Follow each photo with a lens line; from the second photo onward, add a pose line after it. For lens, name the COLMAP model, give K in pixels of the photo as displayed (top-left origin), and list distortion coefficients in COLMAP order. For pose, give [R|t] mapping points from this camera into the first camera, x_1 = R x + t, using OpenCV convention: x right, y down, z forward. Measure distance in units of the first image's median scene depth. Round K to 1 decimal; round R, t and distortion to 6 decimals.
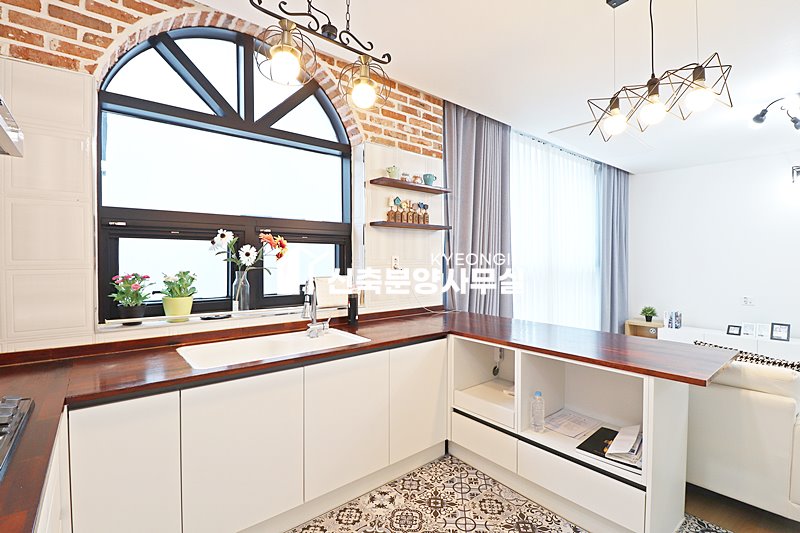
lens RADIAL K [[370.7, 0, 399.4], [0, 370.7, 264.5], [0, 0, 1]] dist [-0.015085, -0.005252]
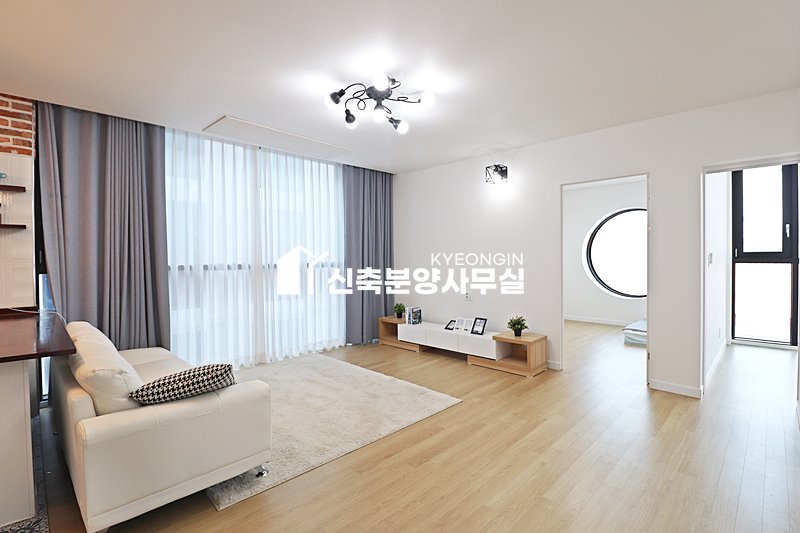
lens RADIAL K [[370.7, 0, 401.8], [0, 370.7, 260.4], [0, 0, 1]] dist [-0.015085, -0.005252]
pose [[0.994874, -0.008144, 0.100792, 1.352894], [0.009639, 0.999850, -0.014357, 0.021358], [-0.100660, 0.015255, 0.994804, -0.065930]]
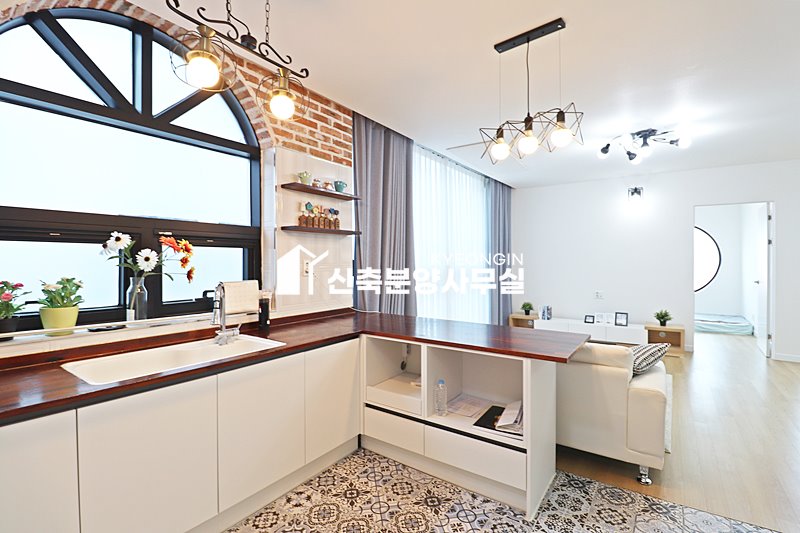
lens RADIAL K [[370.7, 0, 401.1], [0, 370.7, 262.7], [0, 0, 1]] dist [-0.015085, -0.005252]
pose [[0.964502, -0.003709, 0.264048, -0.036793], [0.005996, 0.999951, -0.007856, -0.007080], [-0.264006, 0.009160, 0.964478, -0.060099]]
